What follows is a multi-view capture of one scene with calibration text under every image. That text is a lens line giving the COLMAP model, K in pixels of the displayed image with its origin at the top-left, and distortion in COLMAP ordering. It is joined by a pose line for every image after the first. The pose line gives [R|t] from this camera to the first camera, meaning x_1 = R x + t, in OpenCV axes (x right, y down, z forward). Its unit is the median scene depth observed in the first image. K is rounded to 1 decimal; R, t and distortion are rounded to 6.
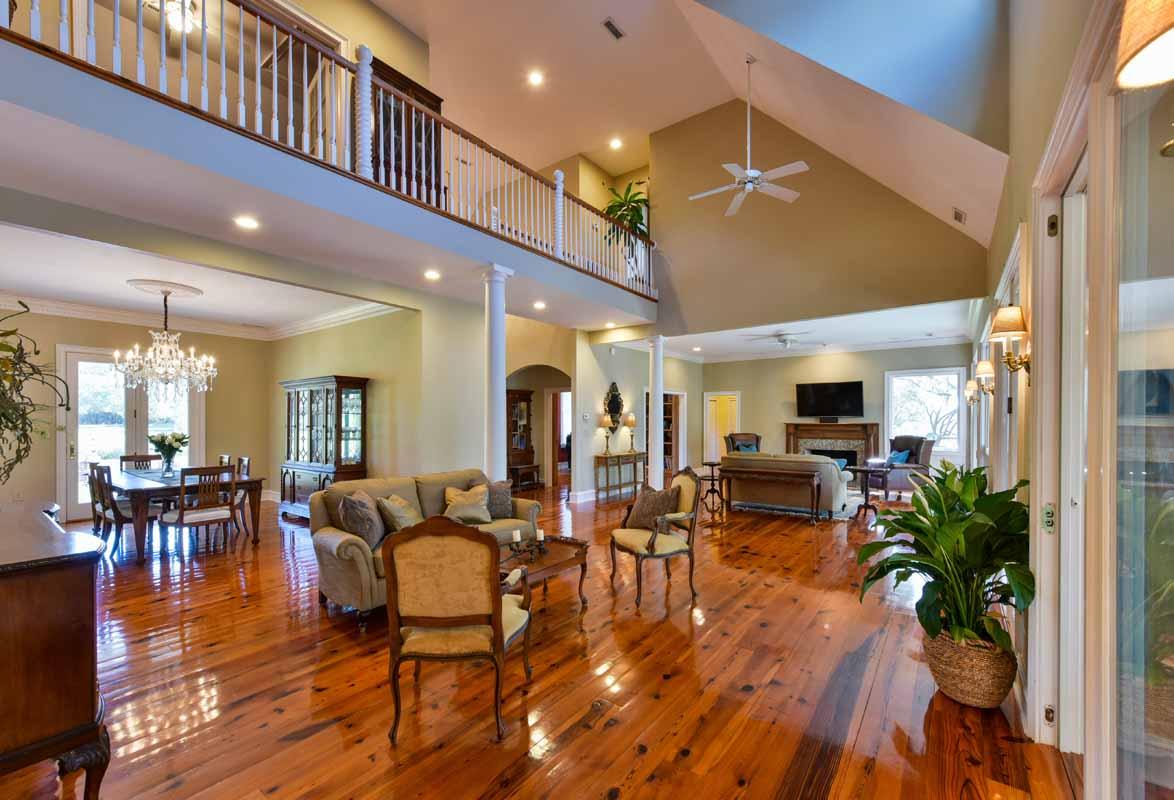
lens RADIAL K [[499.8, 0, 573.8], [0, 499.8, 422.3], [0, 0, 1]] dist [0.011445, 0.000234]
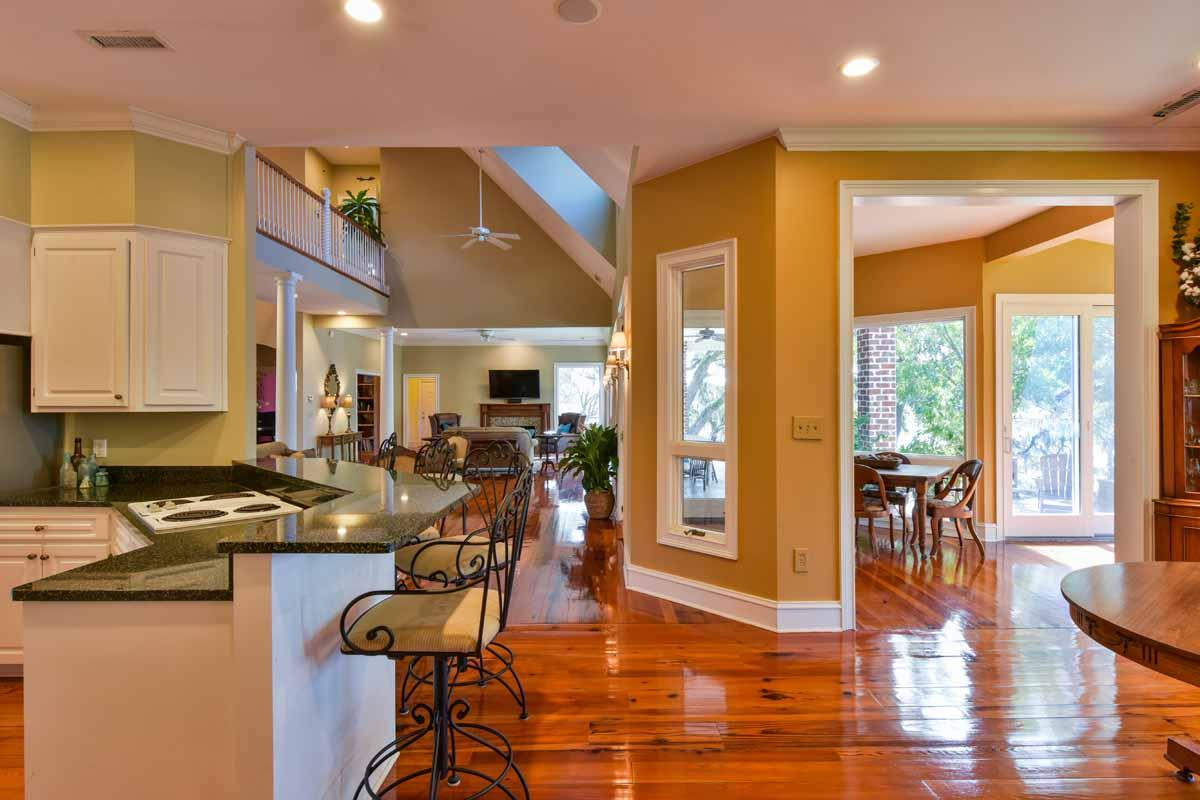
lens RADIAL K [[621.3, 0, 597.6], [0, 621.3, 401.2], [0, 0, 1]] dist [0.001629, 0.002132]
pose [[0.799237, -0.001336, 0.601014, -0.275845], [0.004684, 0.999981, -0.004006, 0.003185], [-0.600997, 0.006017, 0.799228, -0.374633]]
